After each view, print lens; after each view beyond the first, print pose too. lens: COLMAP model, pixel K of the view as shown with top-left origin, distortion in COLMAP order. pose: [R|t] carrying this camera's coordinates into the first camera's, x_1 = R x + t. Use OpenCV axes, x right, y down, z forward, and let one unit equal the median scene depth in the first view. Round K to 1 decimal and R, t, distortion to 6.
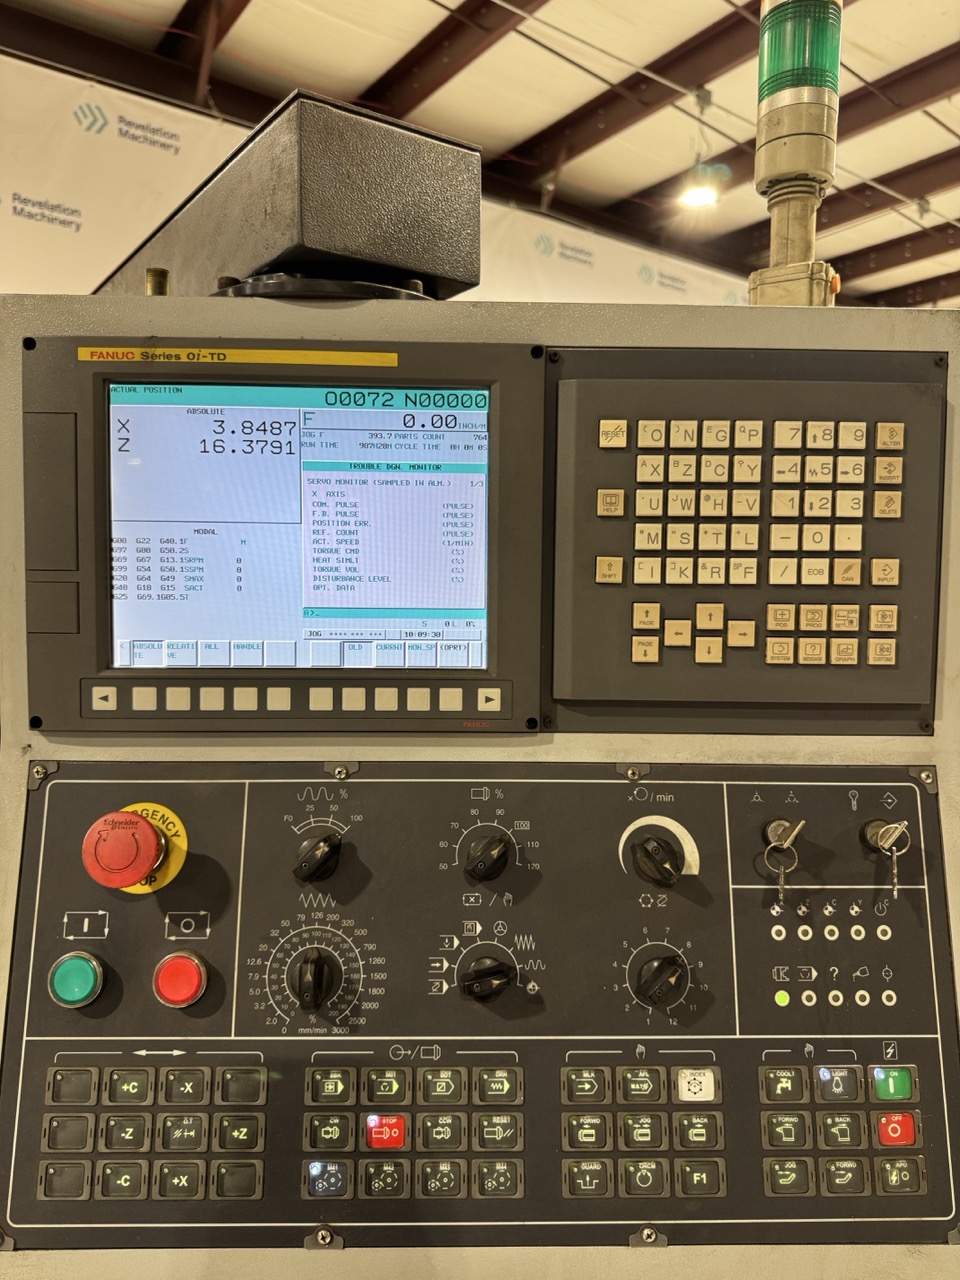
lens RADIAL K [[930.1, 0, 480.0], [0, 930.1, 640.0], [0, 0, 1]] dist [0.021707, -0.005654]
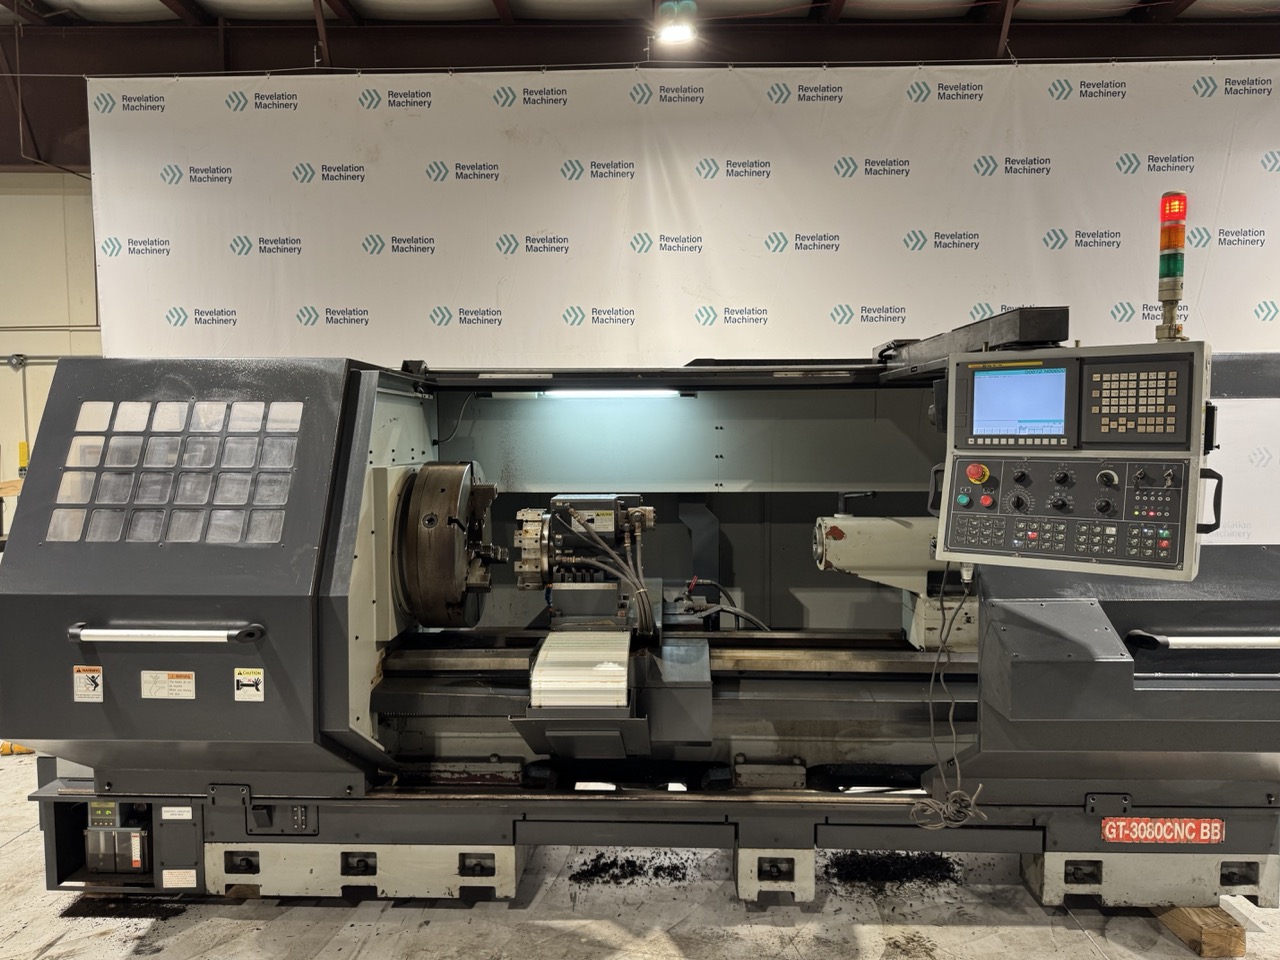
lens RADIAL K [[930.1, 0, 640.0], [0, 930.1, 480.0], [0, 0, 1]] dist [0.021707, -0.005654]
pose [[0.798989, 0.022527, -0.600924, 1.033679], [-0.029369, 0.999567, -0.001577, 0.304632], [0.600629, 0.018909, 0.799304, -3.566437]]
